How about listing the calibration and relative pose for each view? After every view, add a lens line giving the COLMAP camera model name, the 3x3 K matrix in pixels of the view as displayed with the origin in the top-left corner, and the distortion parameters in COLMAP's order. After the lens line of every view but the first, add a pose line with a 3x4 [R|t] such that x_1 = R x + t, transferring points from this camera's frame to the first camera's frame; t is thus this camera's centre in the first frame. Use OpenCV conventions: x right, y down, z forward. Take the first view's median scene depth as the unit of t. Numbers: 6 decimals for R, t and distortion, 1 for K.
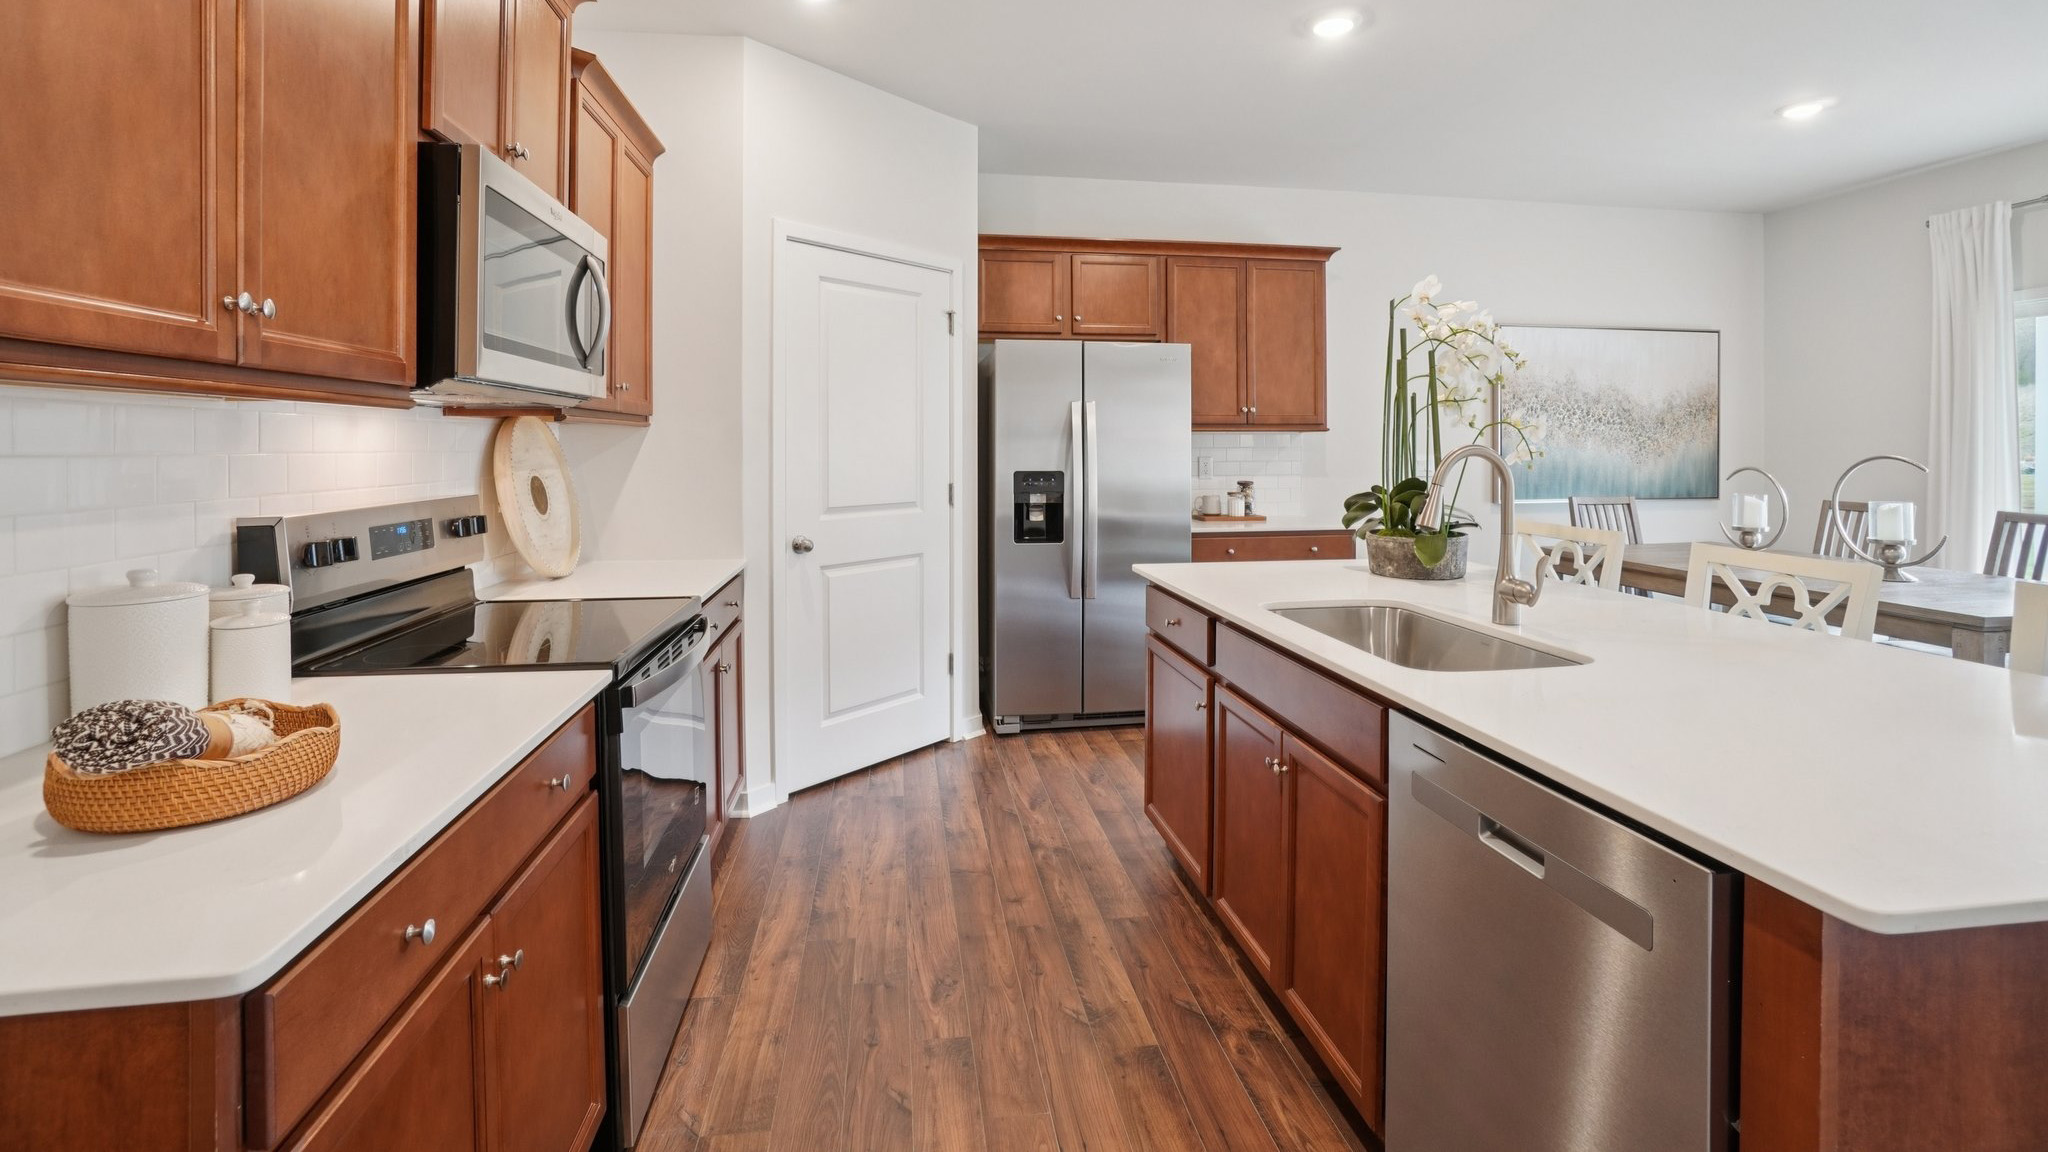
lens RADIAL K [[913.9, 0, 1019.4], [0, 913.9, 450.1], [0, 0, 1]] dist [-0.066387, 0.023085]
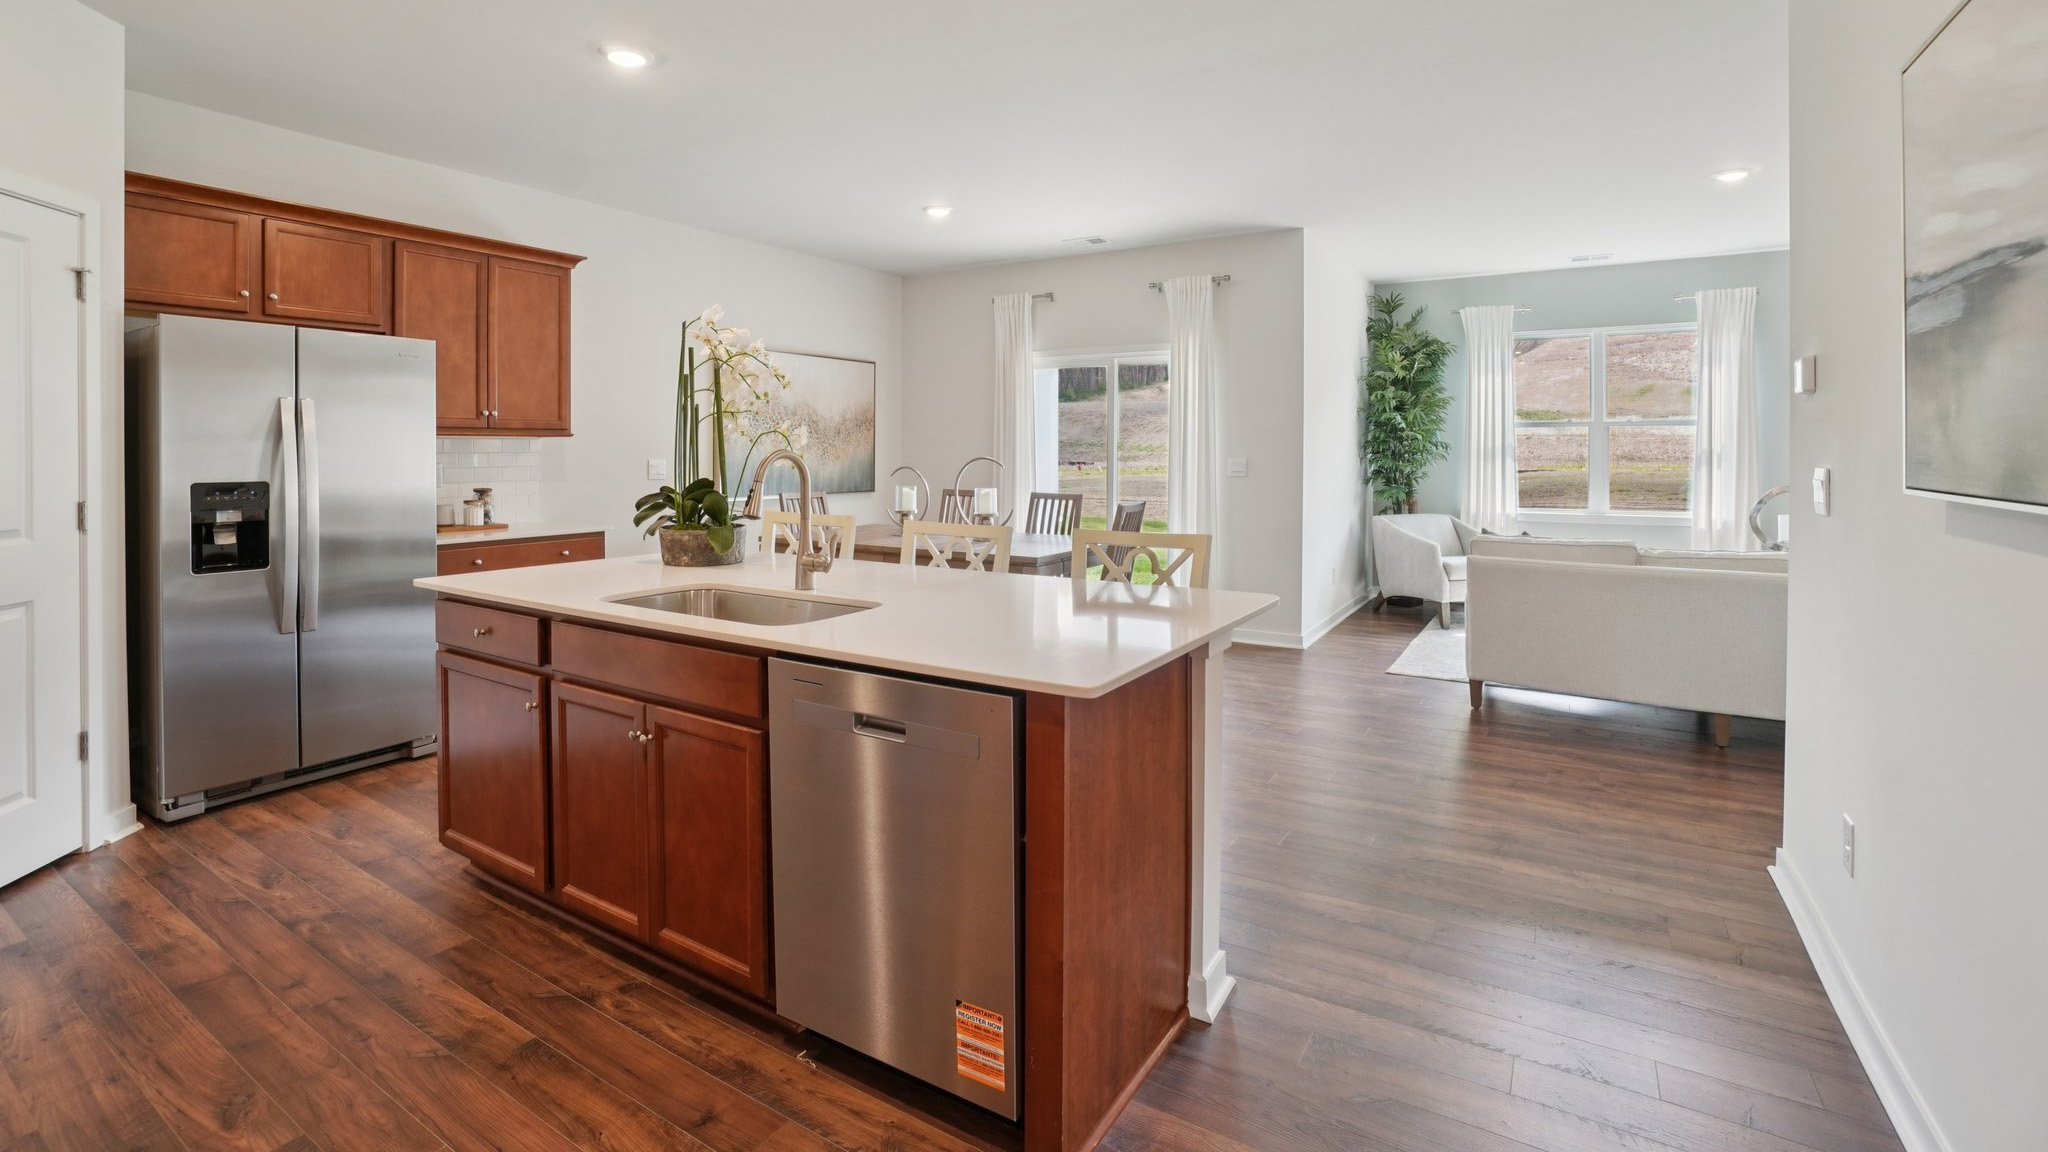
lens RADIAL K [[913.9, 0, 1019.4], [0, 913.9, 450.1], [0, 0, 1]] dist [-0.066387, 0.023085]
pose [[0.647015, 0.000609, 0.762477, -0.132644], [0.003697, 0.999985, -0.003936, 0.000353], [-0.762469, 0.005366, 0.647003, -0.041599]]
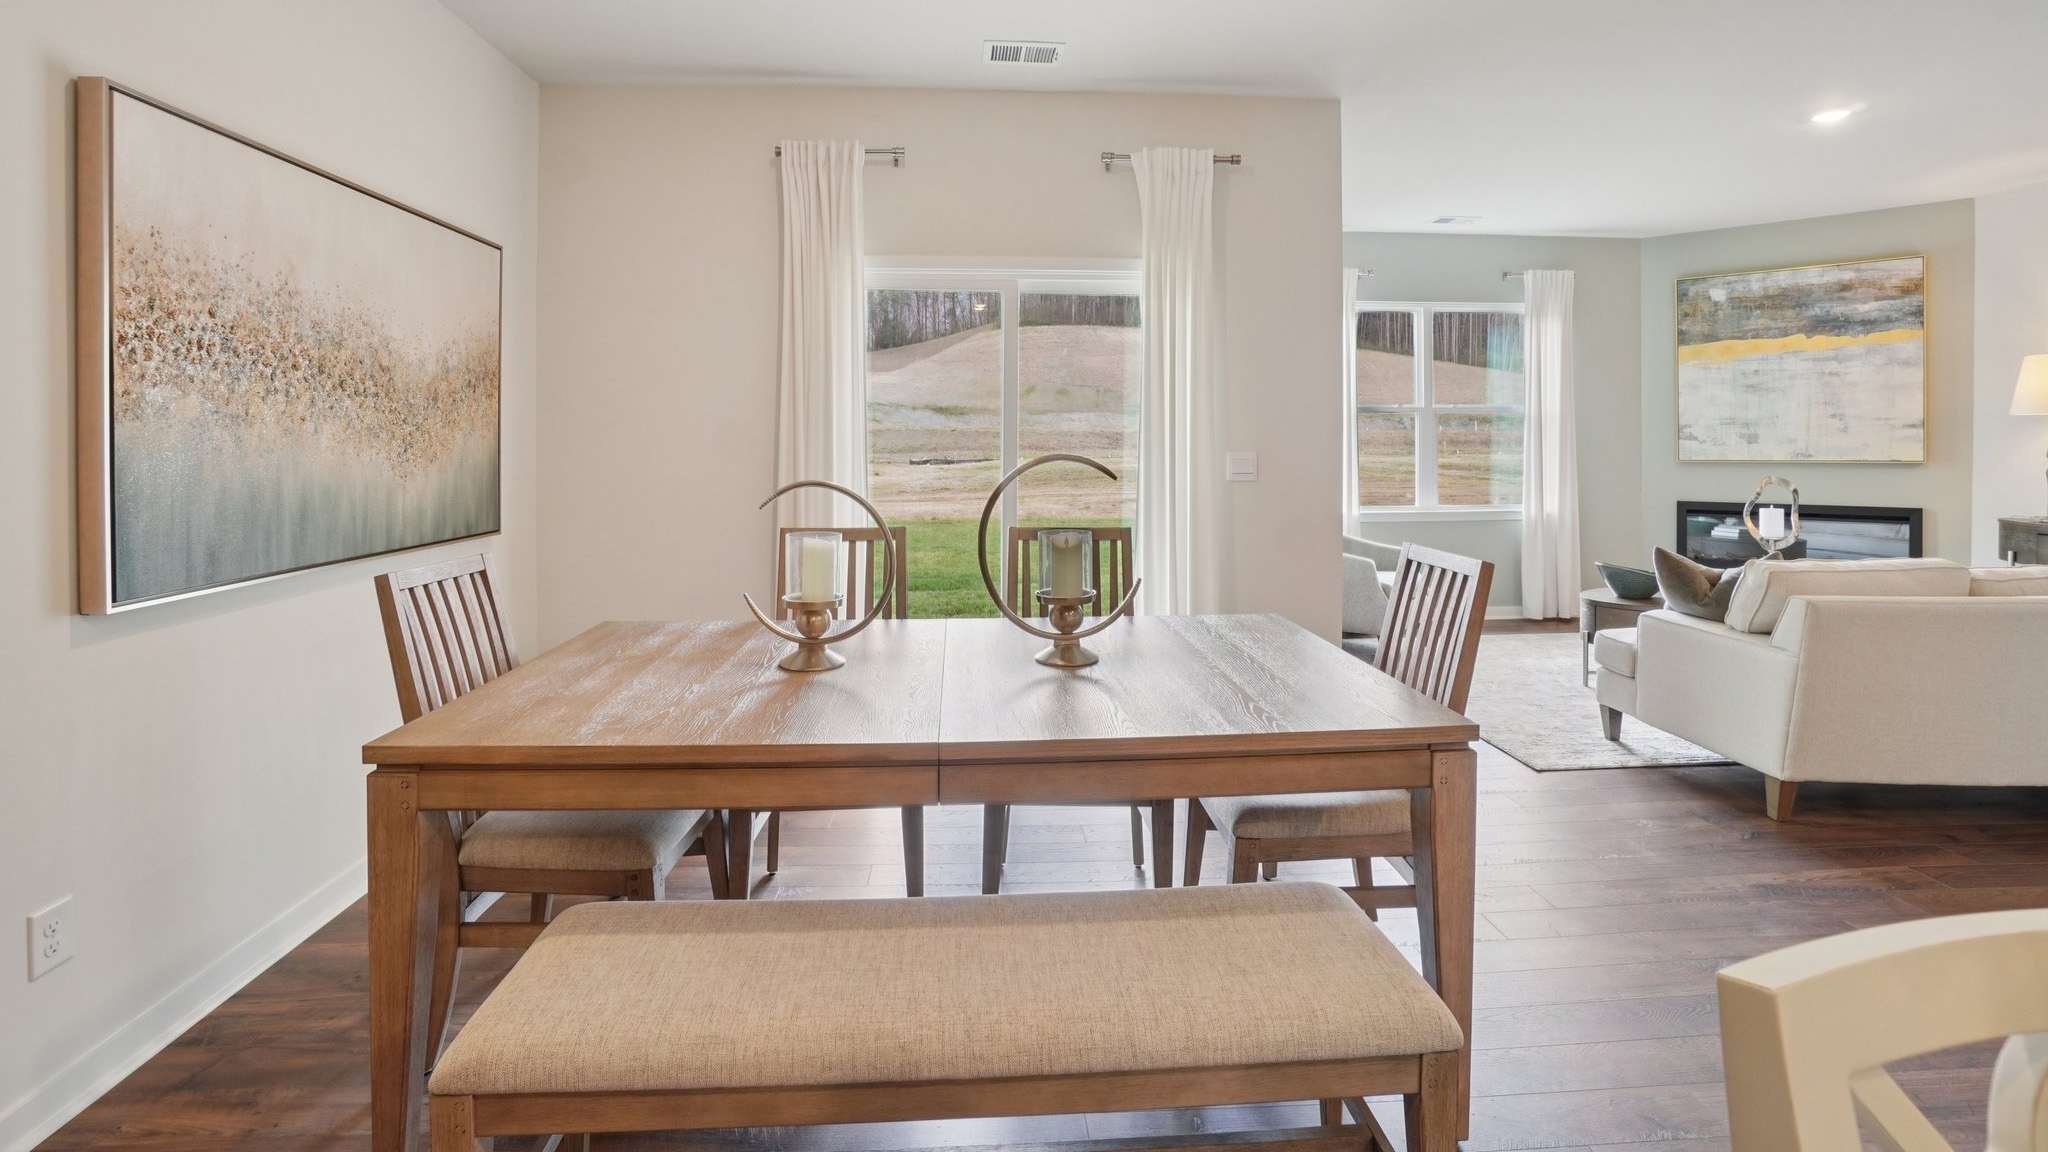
lens RADIAL K [[913.9, 0, 1019.4], [0, 913.9, 450.1], [0, 0, 1]] dist [-0.066387, 0.023085]
pose [[0.080502, -0.009300, 0.996711, 0.323201], [0.007129, 0.999936, 0.008755, -0.003715], [-0.996729, 0.006401, 0.080563, 0.868902]]
